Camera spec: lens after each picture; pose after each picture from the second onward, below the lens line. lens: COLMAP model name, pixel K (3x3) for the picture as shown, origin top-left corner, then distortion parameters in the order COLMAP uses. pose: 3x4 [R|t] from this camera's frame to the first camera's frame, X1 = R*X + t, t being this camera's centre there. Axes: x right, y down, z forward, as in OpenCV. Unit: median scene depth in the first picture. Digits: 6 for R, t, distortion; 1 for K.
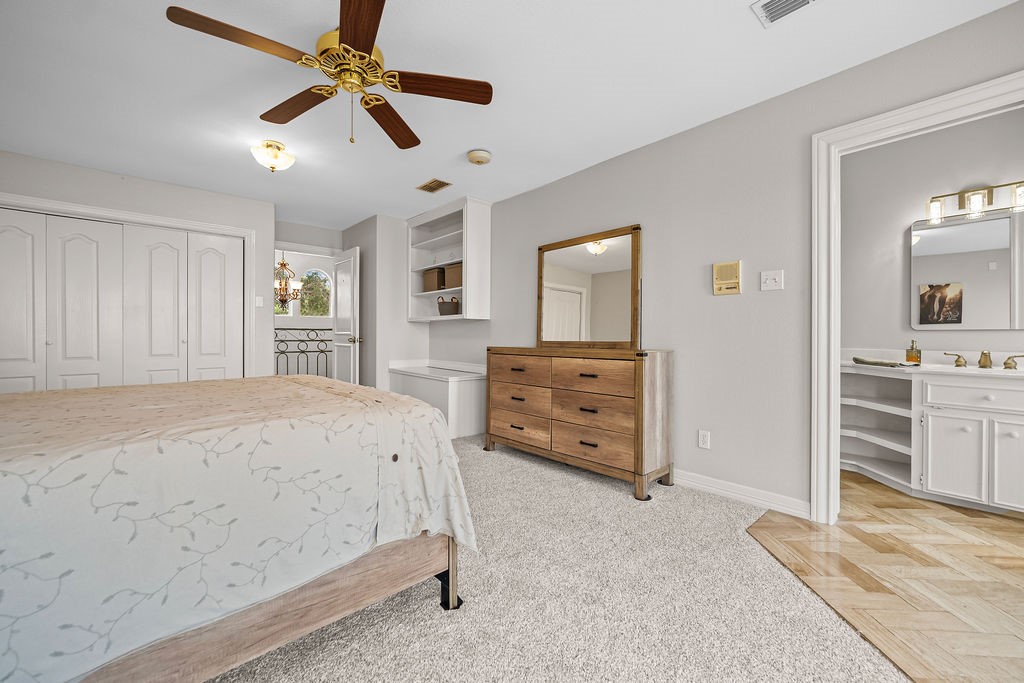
lens RADIAL K [[408.7, 0, 507.5], [0, 408.7, 338.9], [0, 0, 1]] dist [0.000562, 0.000946]
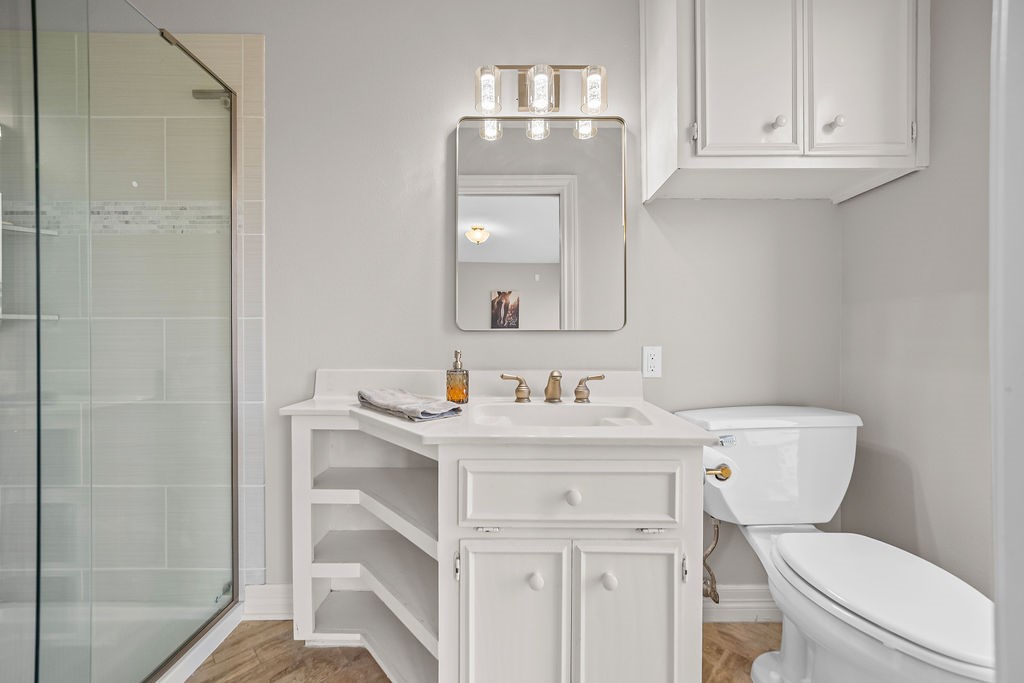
lens RADIAL K [[408.7, 0, 507.5], [0, 408.7, 338.9], [0, 0, 1]] dist [0.000562, 0.000946]
pose [[0.687602, 0.003265, 0.726080, 0.716737], [0.003135, 0.999967, -0.007465, -0.007341], [-0.726081, 0.007409, 0.687569, 0.657079]]
